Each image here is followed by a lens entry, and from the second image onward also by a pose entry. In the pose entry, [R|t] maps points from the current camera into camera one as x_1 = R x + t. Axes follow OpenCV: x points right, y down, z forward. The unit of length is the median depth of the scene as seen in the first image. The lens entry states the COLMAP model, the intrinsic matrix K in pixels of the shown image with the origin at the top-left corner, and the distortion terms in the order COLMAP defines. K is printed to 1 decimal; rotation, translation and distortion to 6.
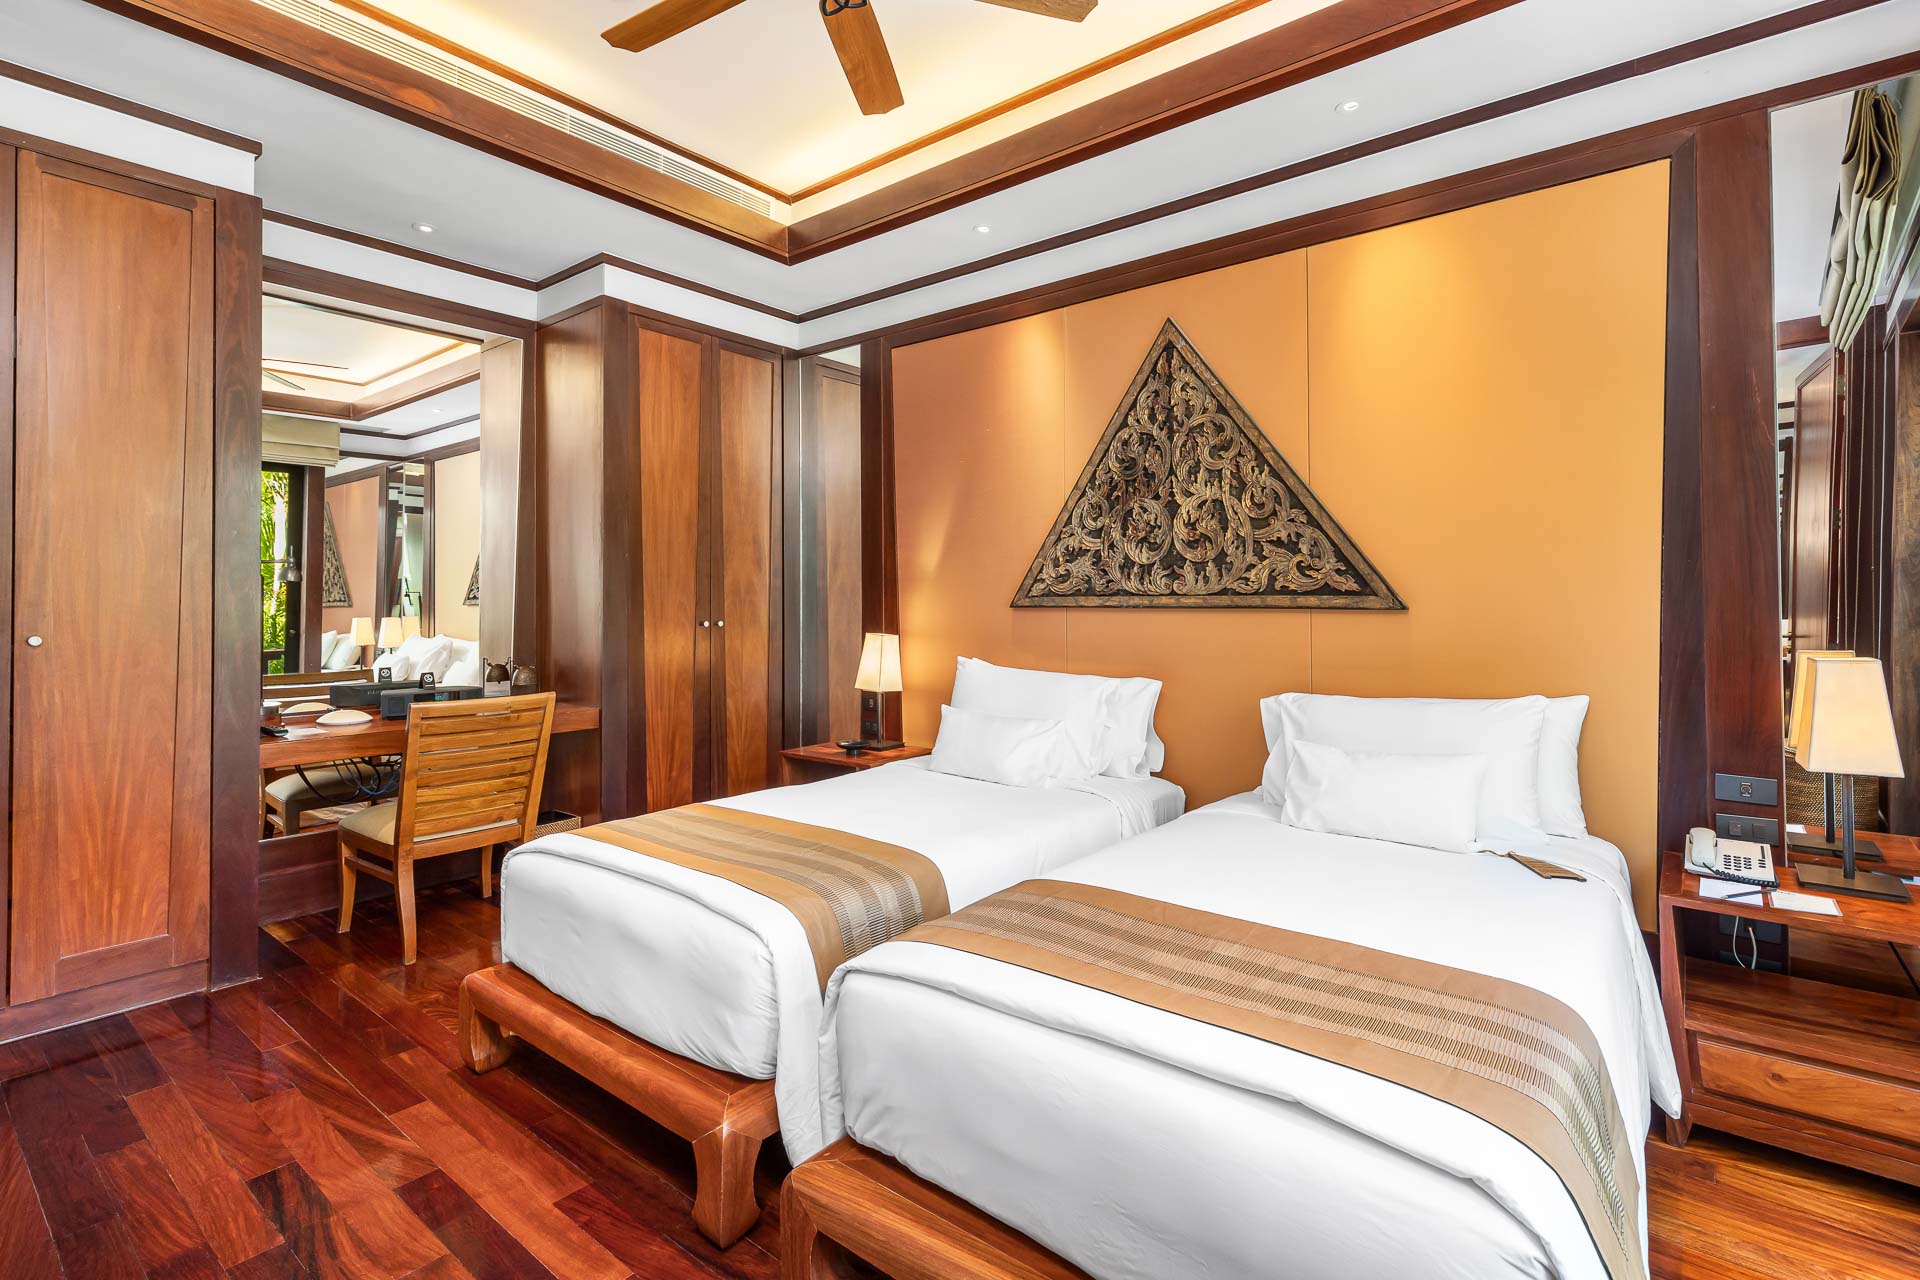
lens RADIAL K [[870.2, 0, 963.3], [0, 870.2, 602.6], [0, 0, 1]] dist [0.003129, -0.000765]
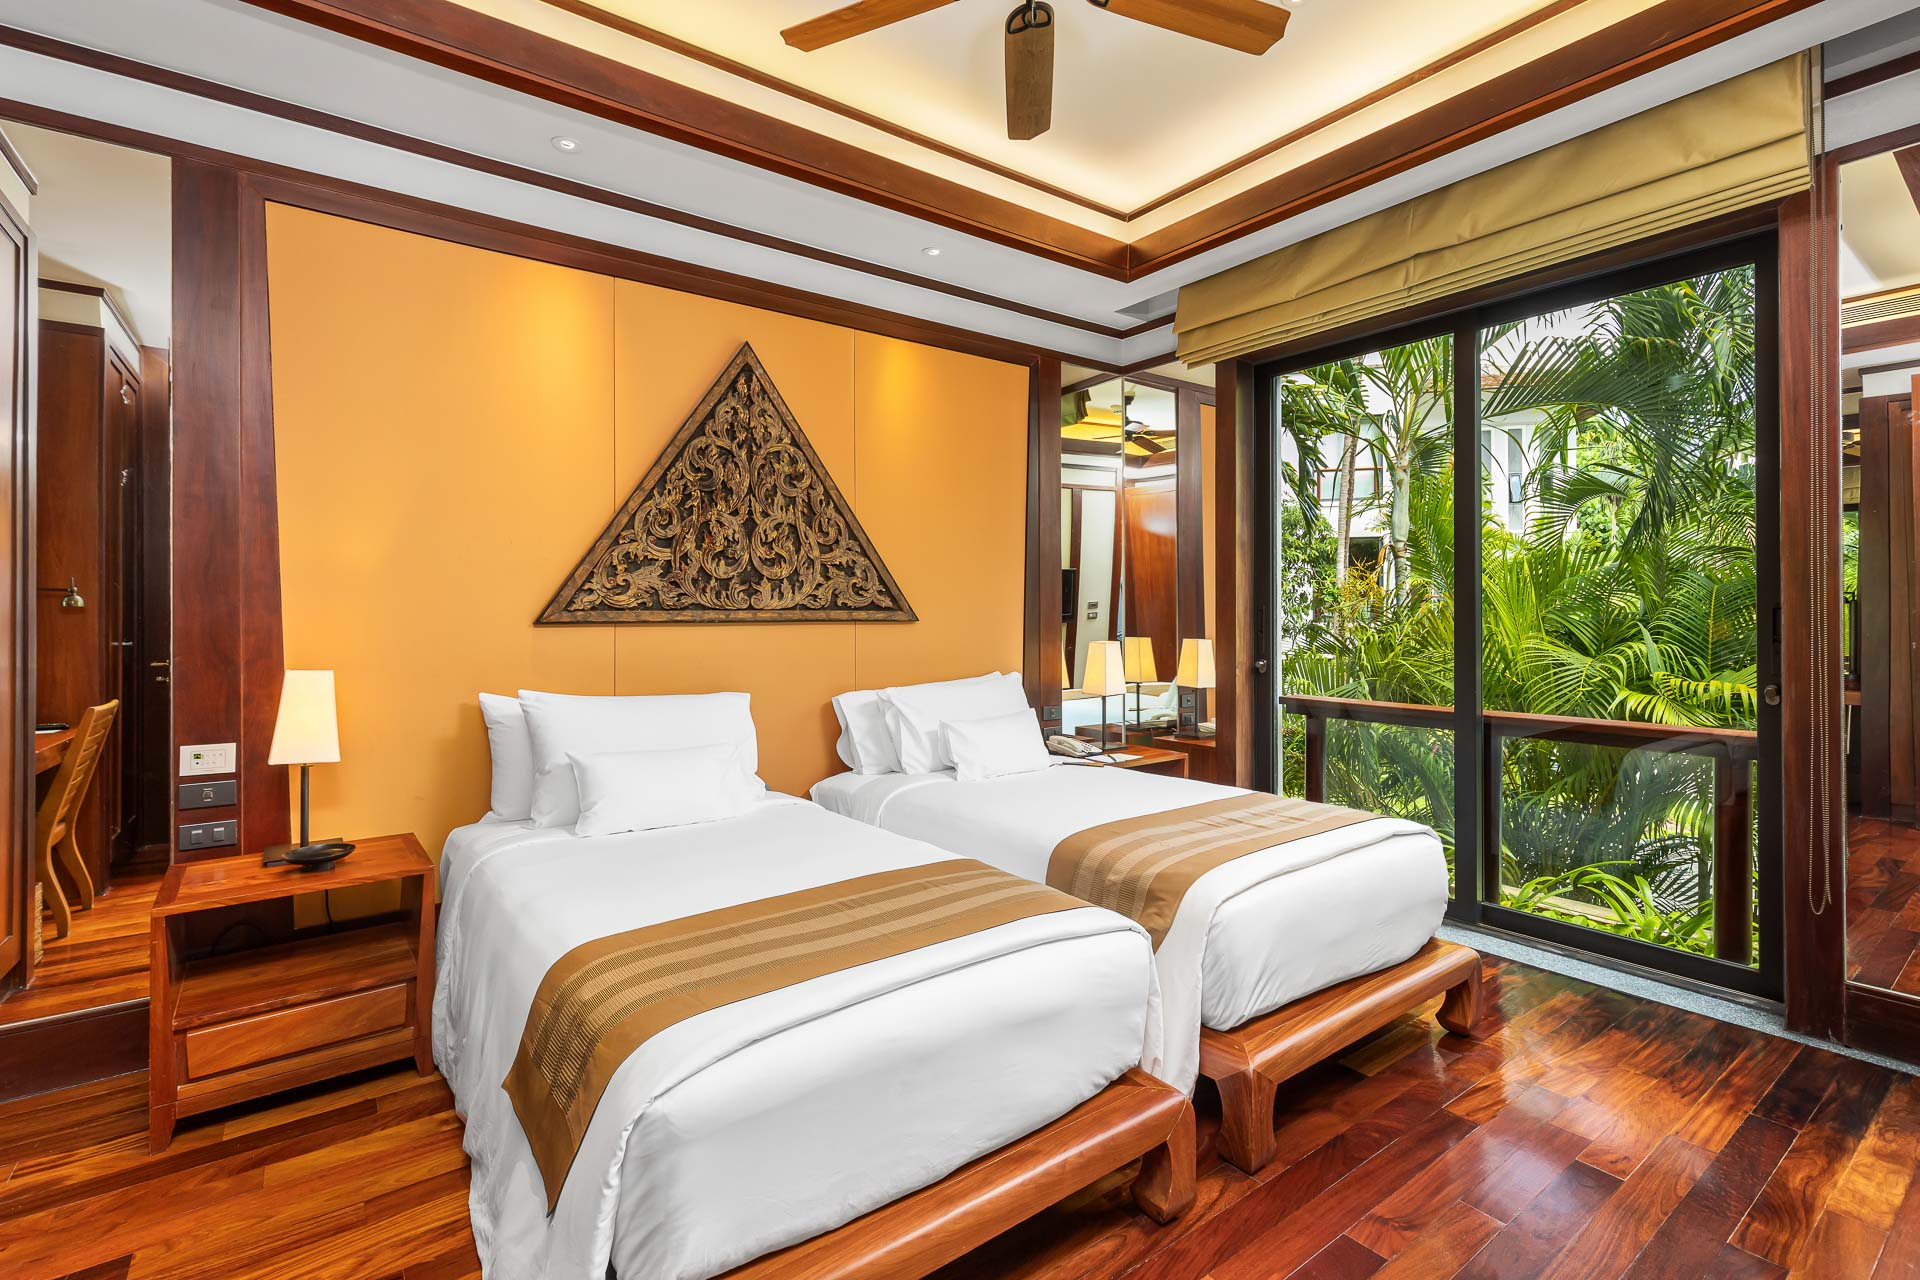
lens RADIAL K [[870.2, 0, 961.0], [0, 870.2, 624.9], [0, 0, 1]] dist [0.003129, -0.000765]
pose [[0.247135, -0.011661, 0.968911, -0.714062], [0.003021, 0.999932, 0.011264, -0.001294], [-0.968976, 0.000144, 0.247153, 0.504449]]
